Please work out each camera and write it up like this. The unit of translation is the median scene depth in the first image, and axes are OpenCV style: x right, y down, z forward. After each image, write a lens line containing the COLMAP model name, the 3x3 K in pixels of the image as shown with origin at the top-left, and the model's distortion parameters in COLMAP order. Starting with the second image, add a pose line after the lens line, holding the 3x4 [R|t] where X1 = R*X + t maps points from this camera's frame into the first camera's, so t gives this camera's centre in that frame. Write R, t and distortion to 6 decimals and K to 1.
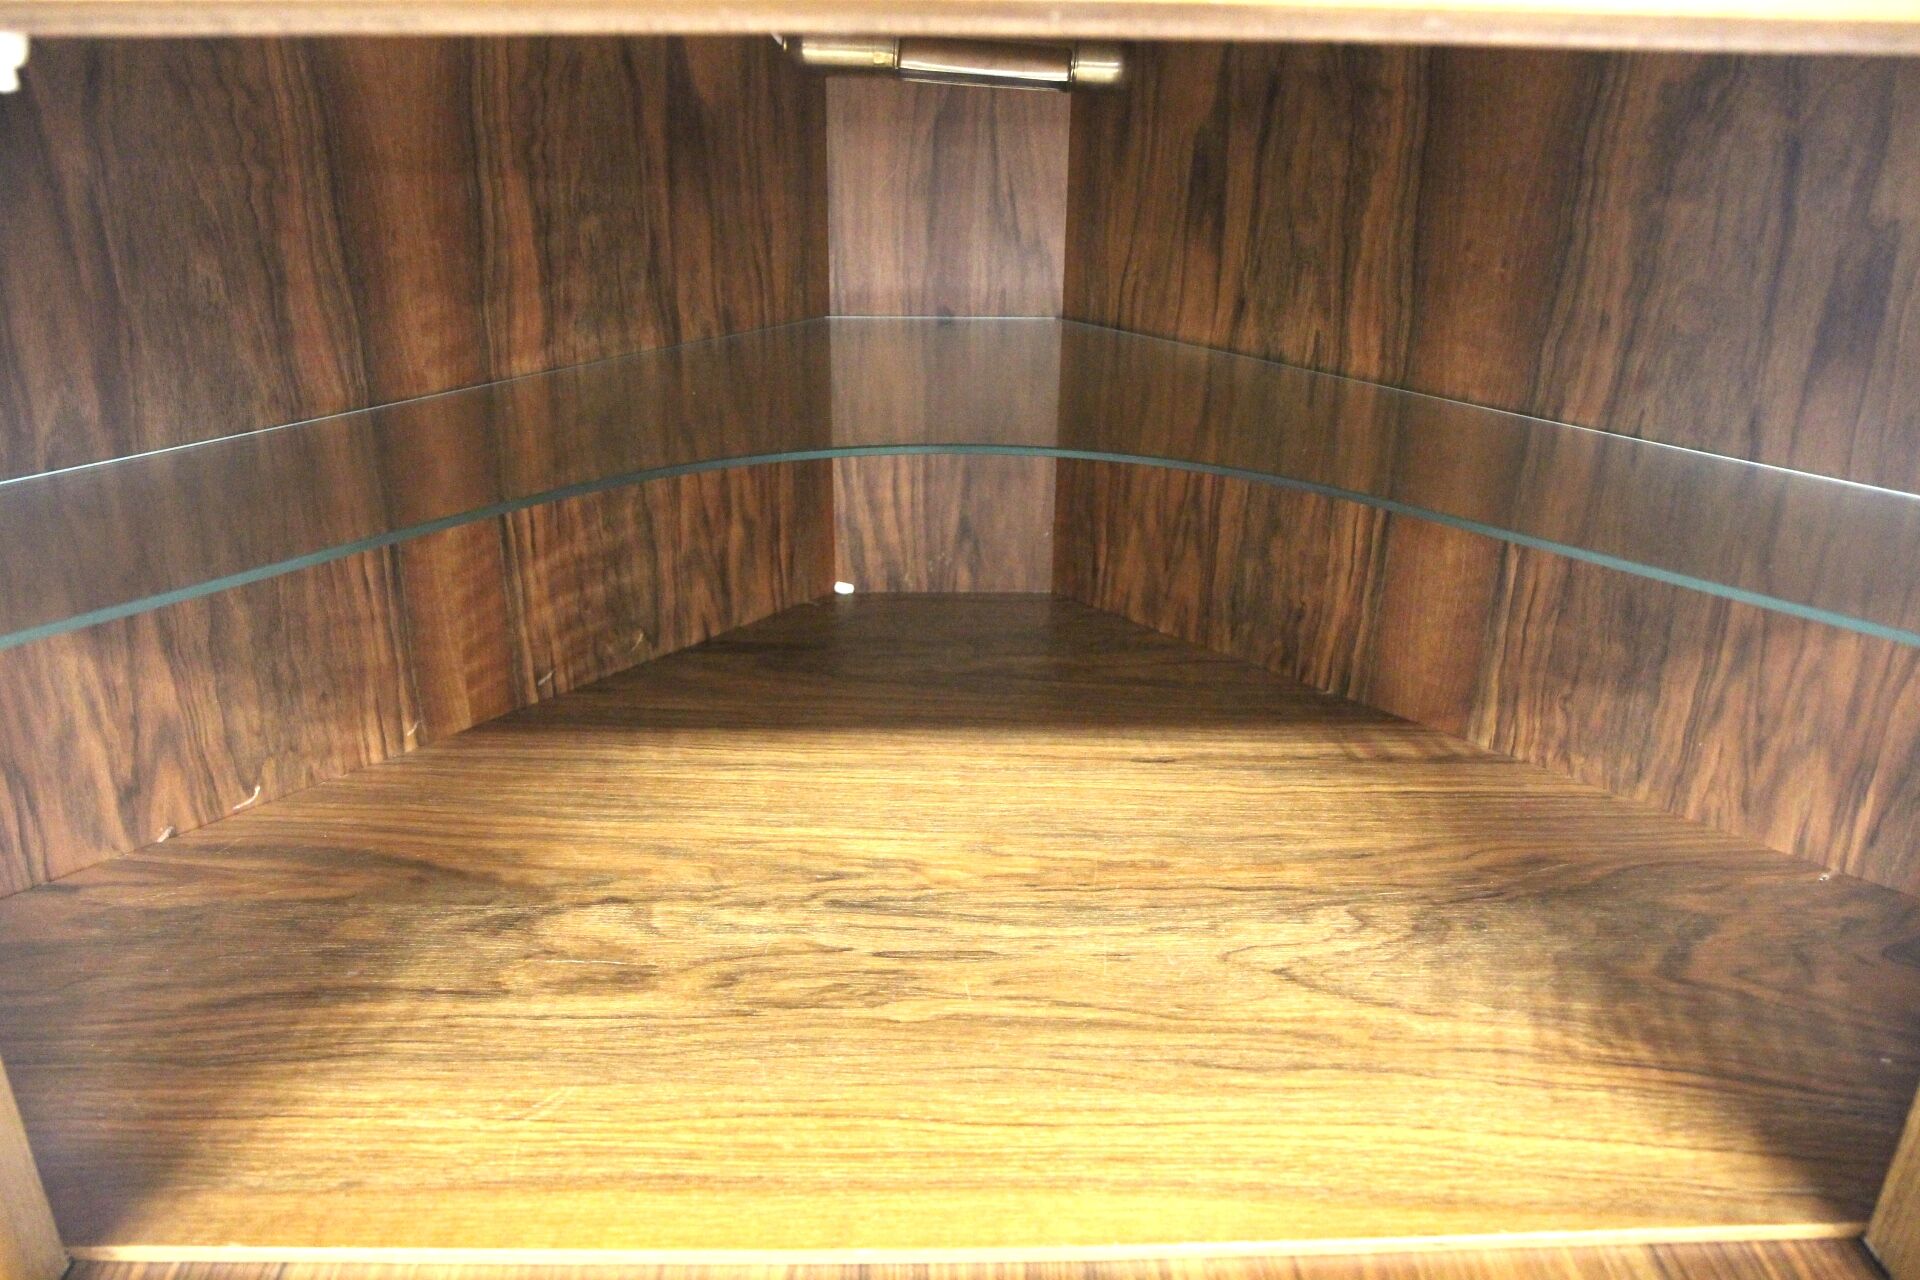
lens RADIAL K [[1409.4, 0, 945.3], [0, 1409.4, 623.5], [0, 0, 1]] dist [-0.081128, 0.035329]
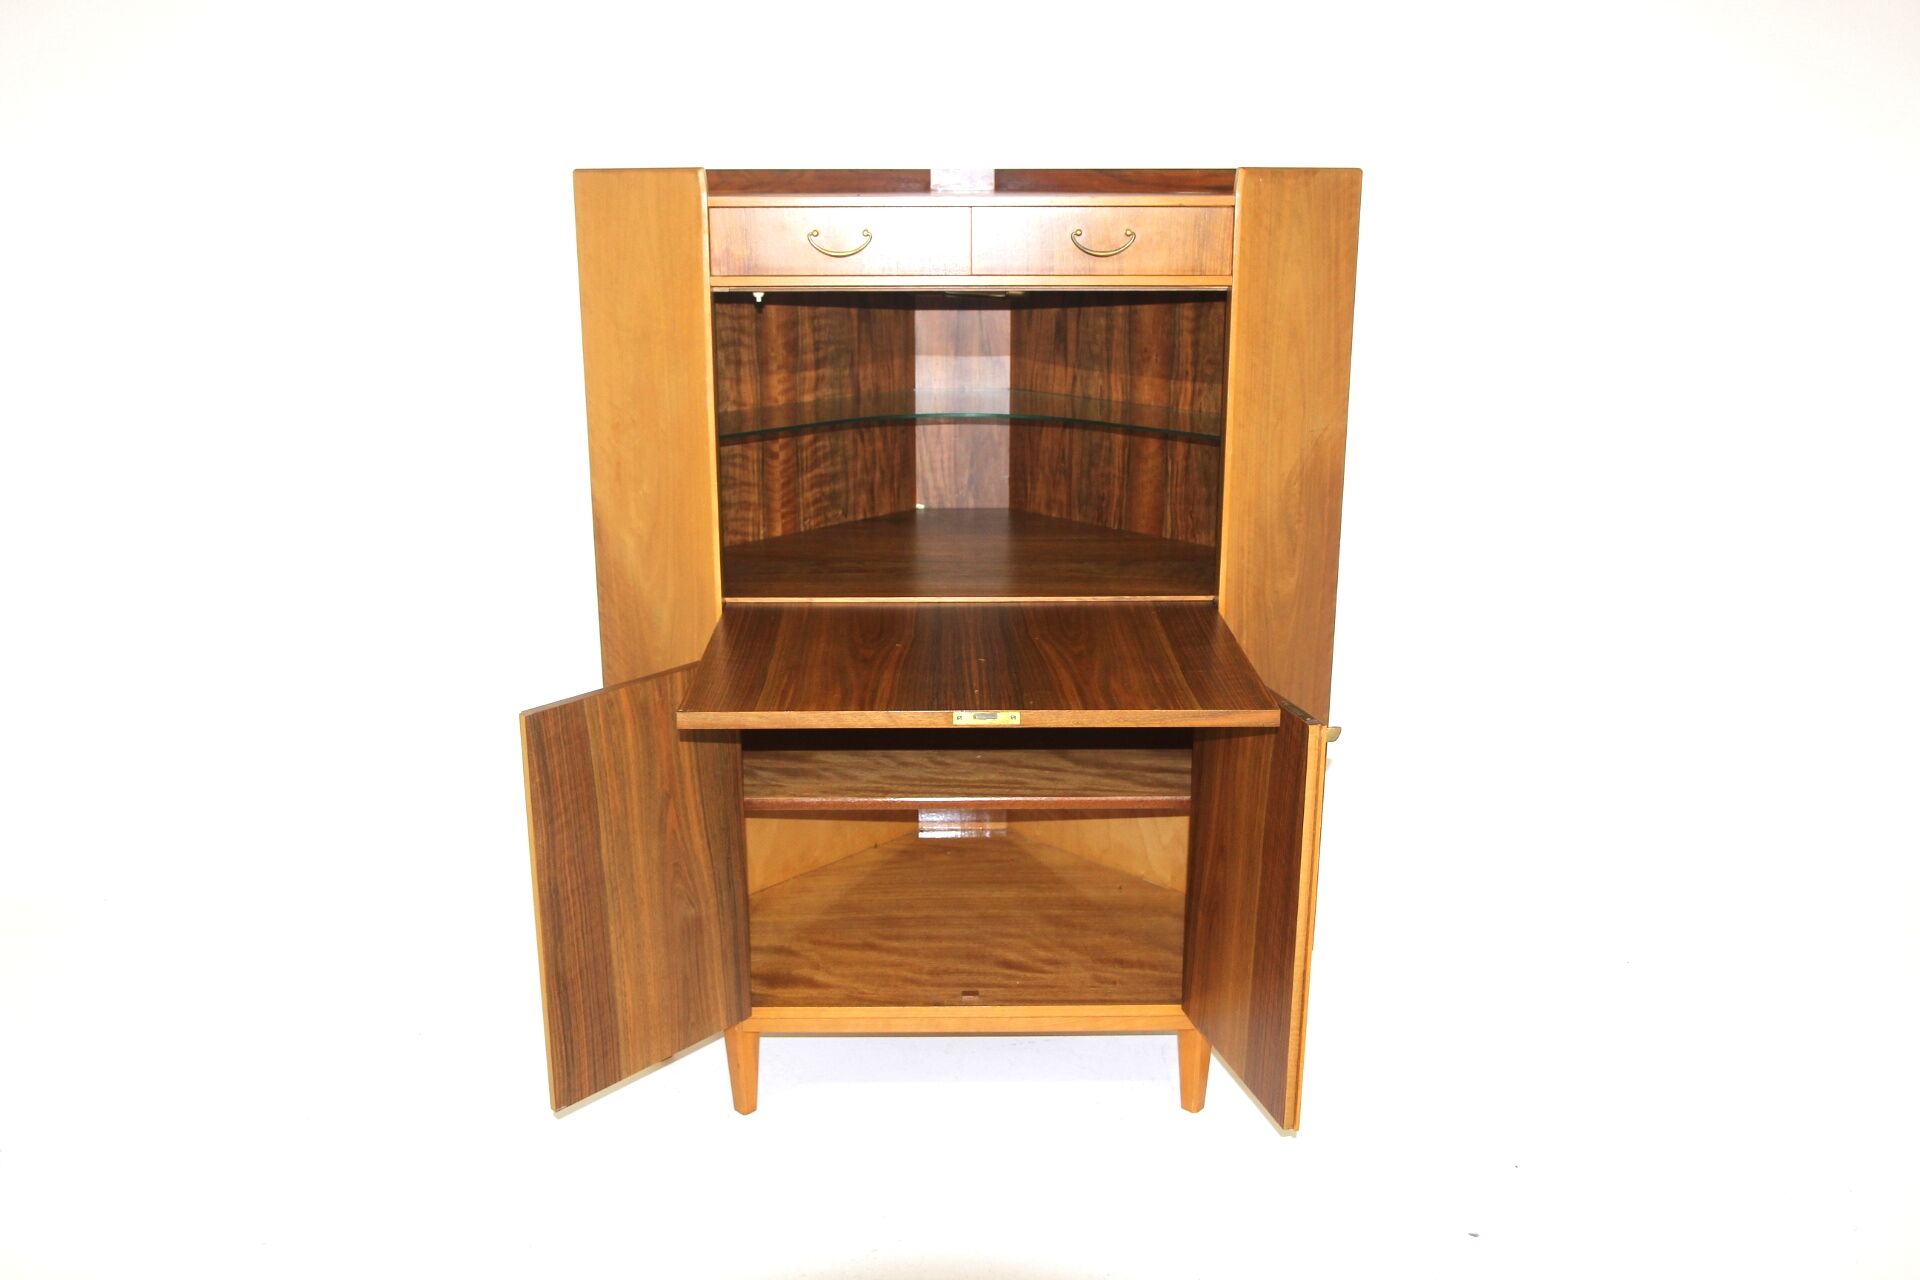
lens RADIAL K [[1598.0, 0, 967.8], [0, 1598.0, 640.2], [0, 0, 1]] dist [-0.039883, -0.007536]
pose [[0.999941, -0.008627, -0.006567, 0.035067], [0.007466, 0.987095, -0.159959, 0.955191], [0.007862, 0.159901, 0.987102, -2.441036]]
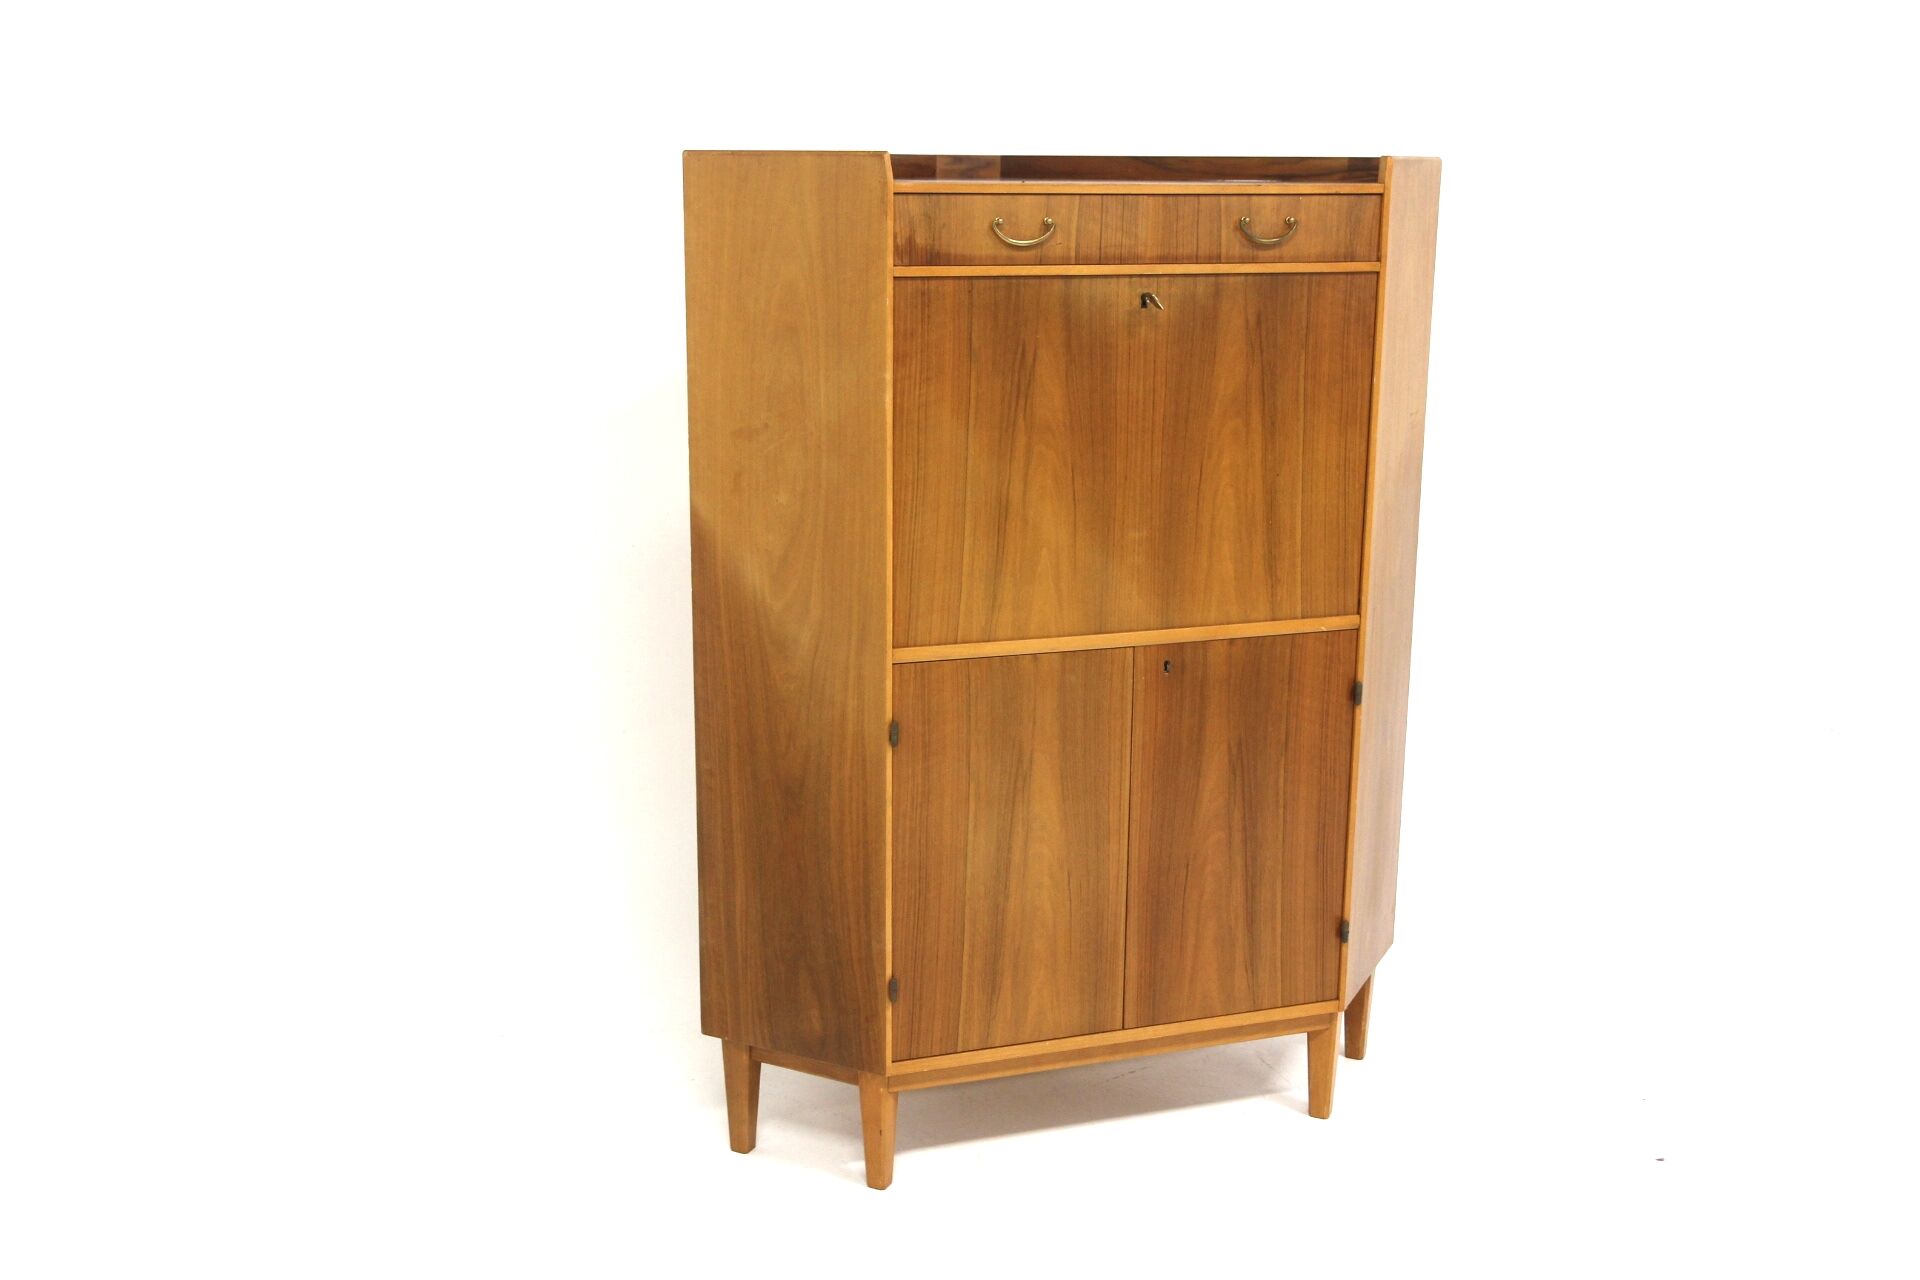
lens RADIAL K [[1974.6, 0, 961.7], [0, 1974.6, 638.0], [0, 0, 1]] dist [0.012752, 0.000000]
pose [[0.952399, -0.073478, 0.295865, -1.420604], [0.131854, 0.974331, -0.182467, 1.095157], [-0.274863, 0.212793, 0.937640, -2.779532]]
